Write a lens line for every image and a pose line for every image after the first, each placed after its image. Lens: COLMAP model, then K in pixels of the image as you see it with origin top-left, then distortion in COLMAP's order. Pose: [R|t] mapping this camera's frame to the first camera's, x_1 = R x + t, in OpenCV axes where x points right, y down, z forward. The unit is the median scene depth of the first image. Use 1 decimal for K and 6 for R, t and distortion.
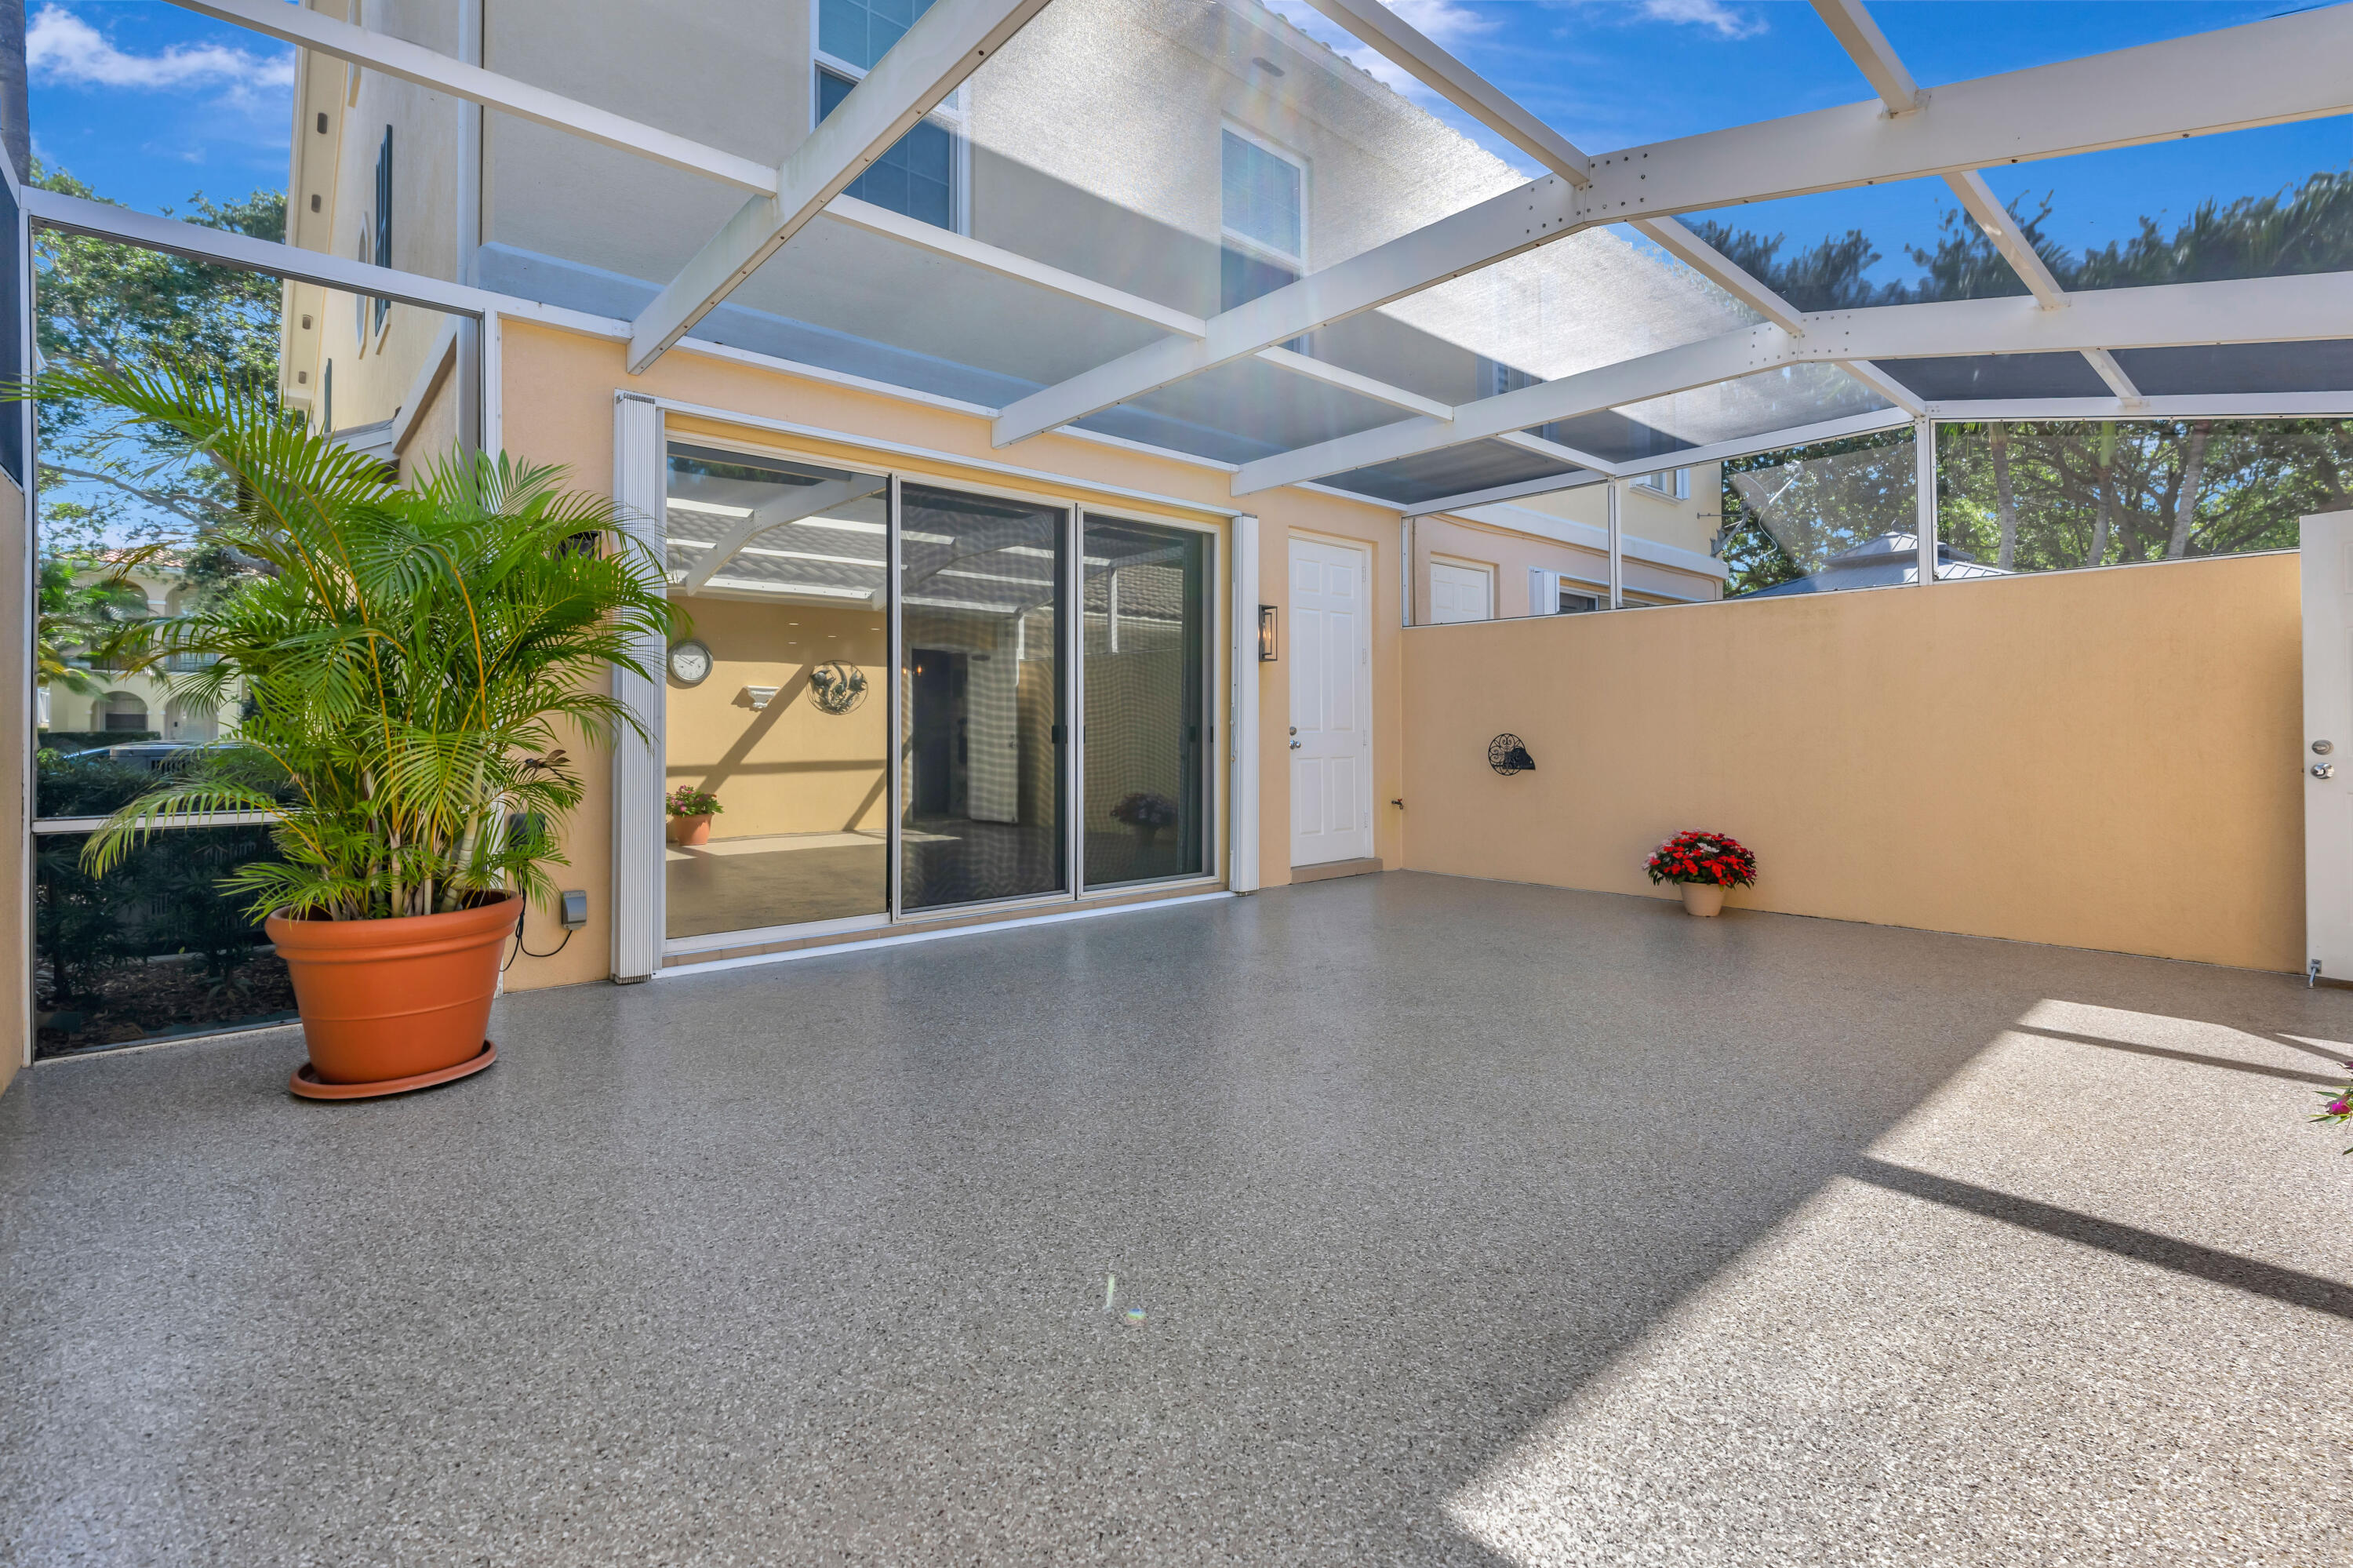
lens RADIAL K [[1055.4, 0, 1176.6], [0, 1055.4, 721.5], [0, 0, 1]] dist [-0.001746, 0.000238]
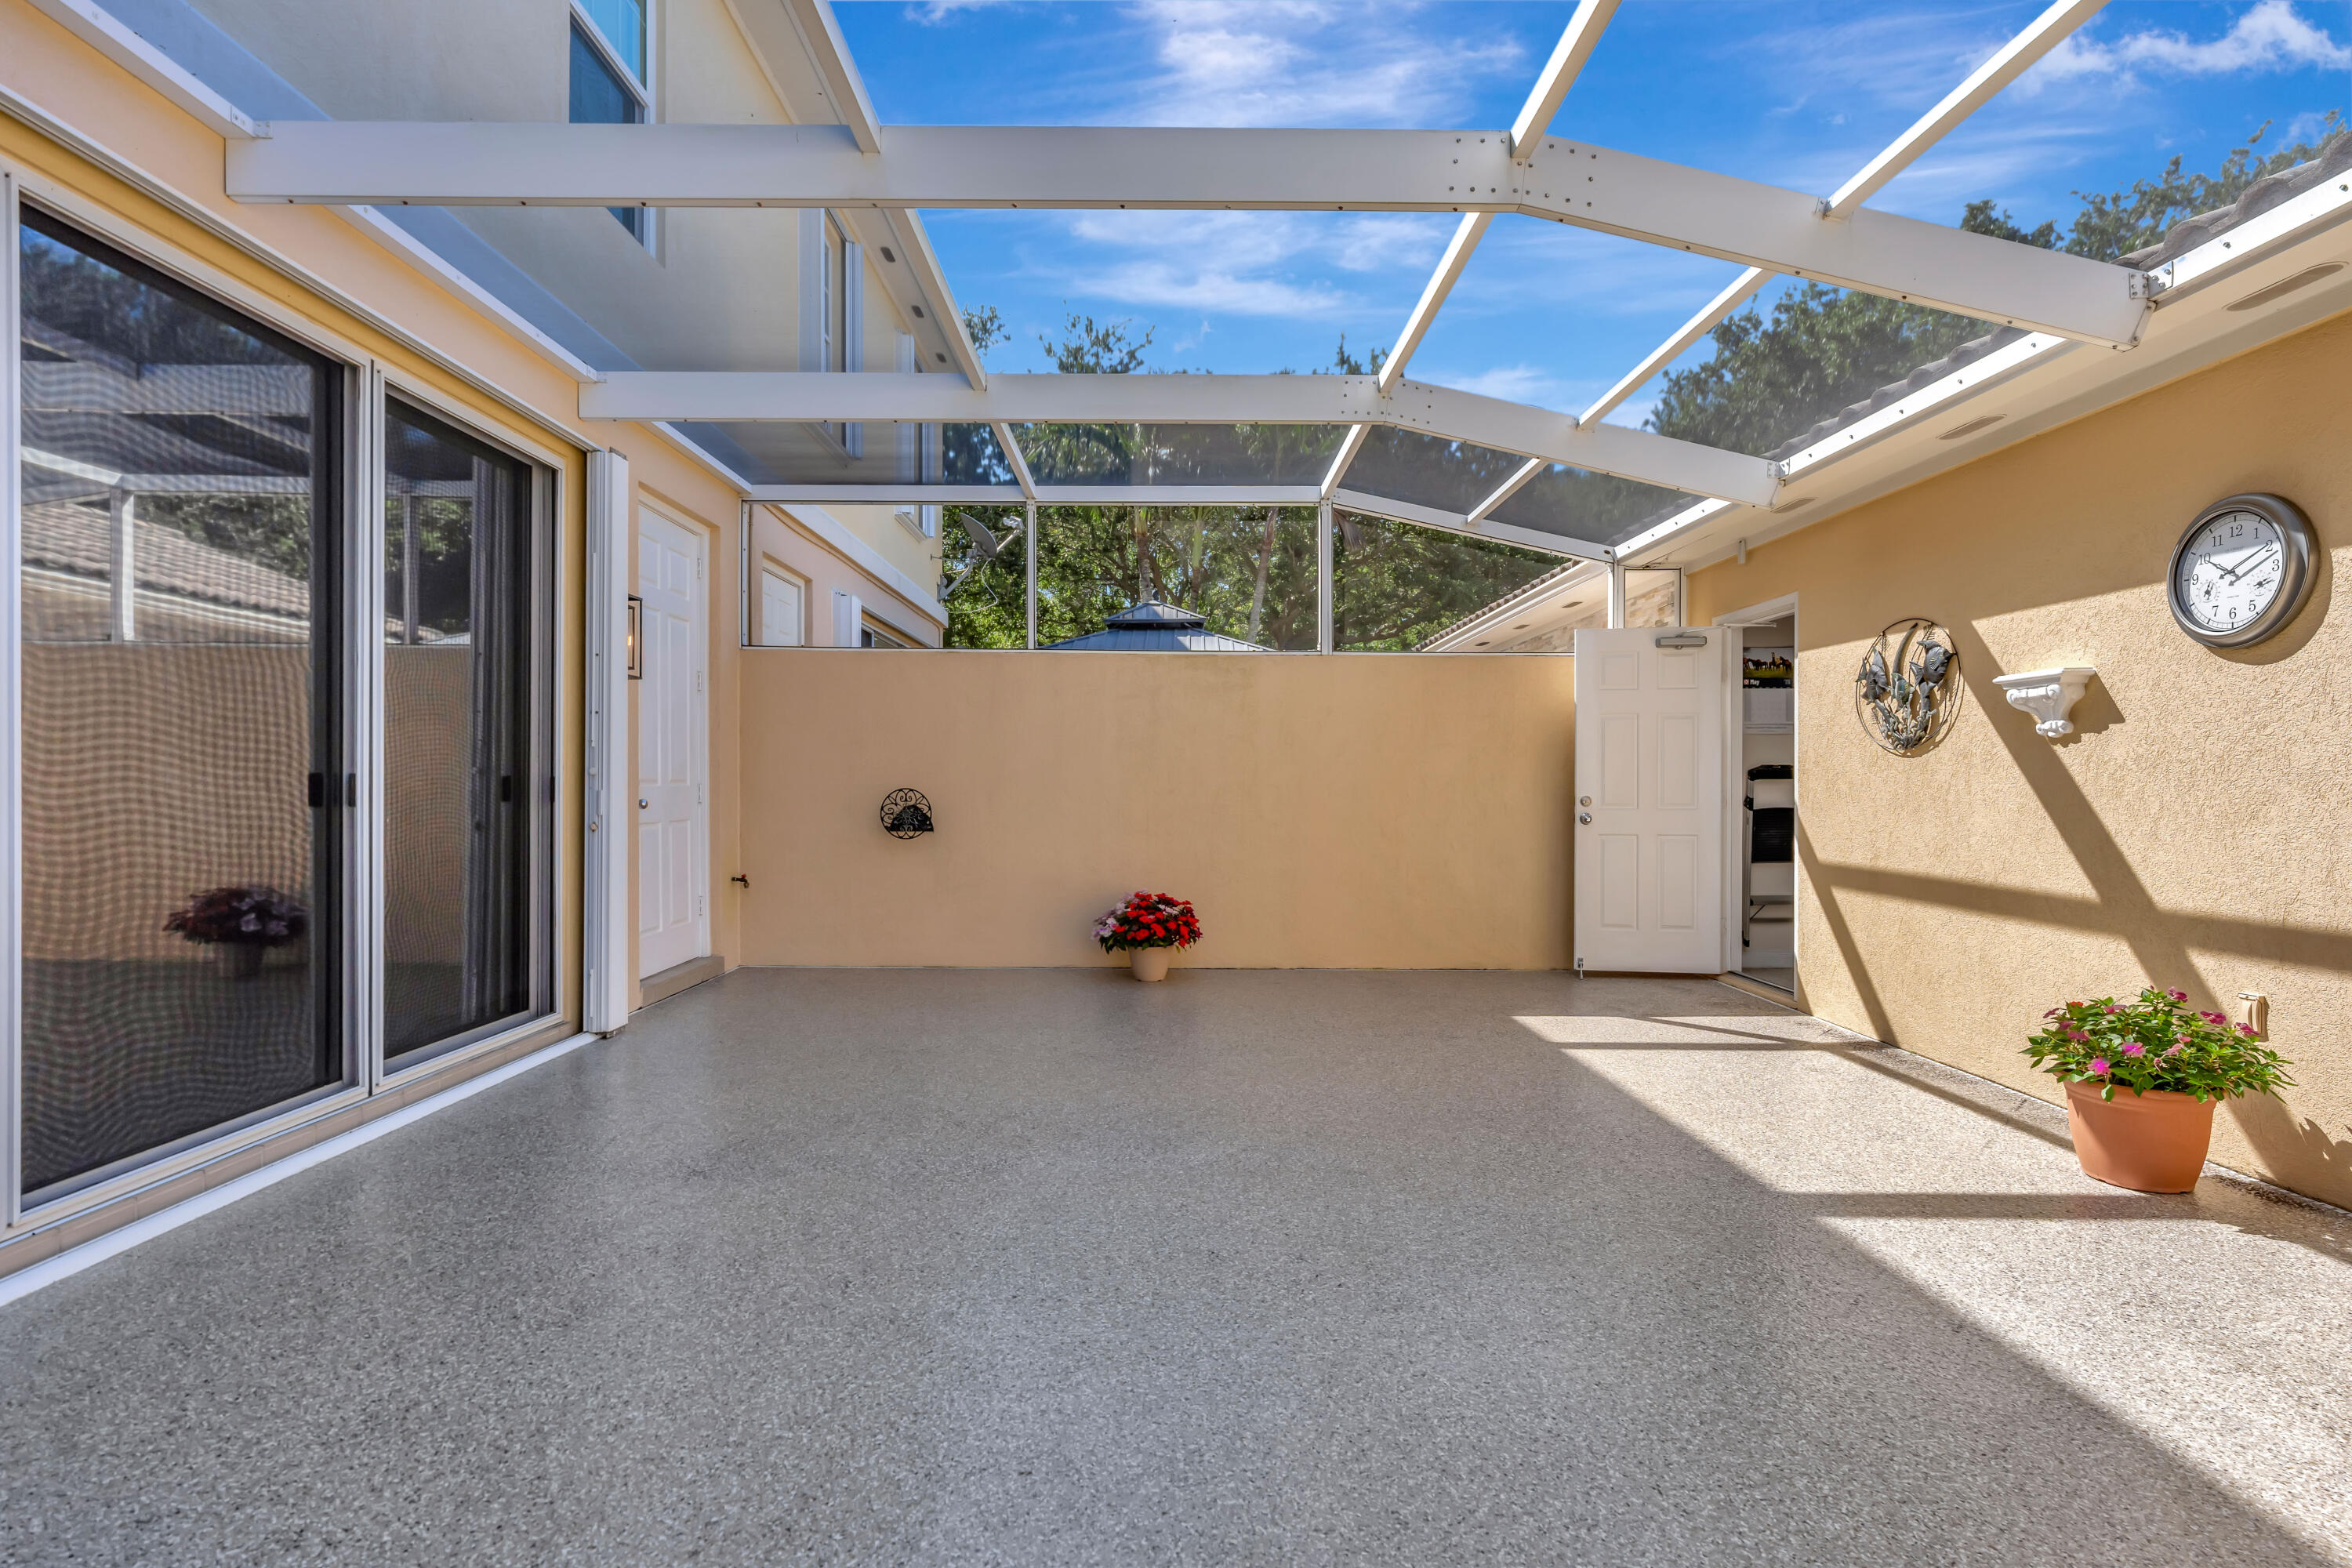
lens RADIAL K [[1145.3, 0, 1176.0], [0, 1145.3, 784.0], [0, 0, 1]] dist [-0.004427, 0.001170]
pose [[0.656088, 0.005230, 0.754666, -0.263515], [-0.012982, 0.999906, 0.004356, 0.002140], [-0.754573, -0.012654, 0.656094, 0.304985]]
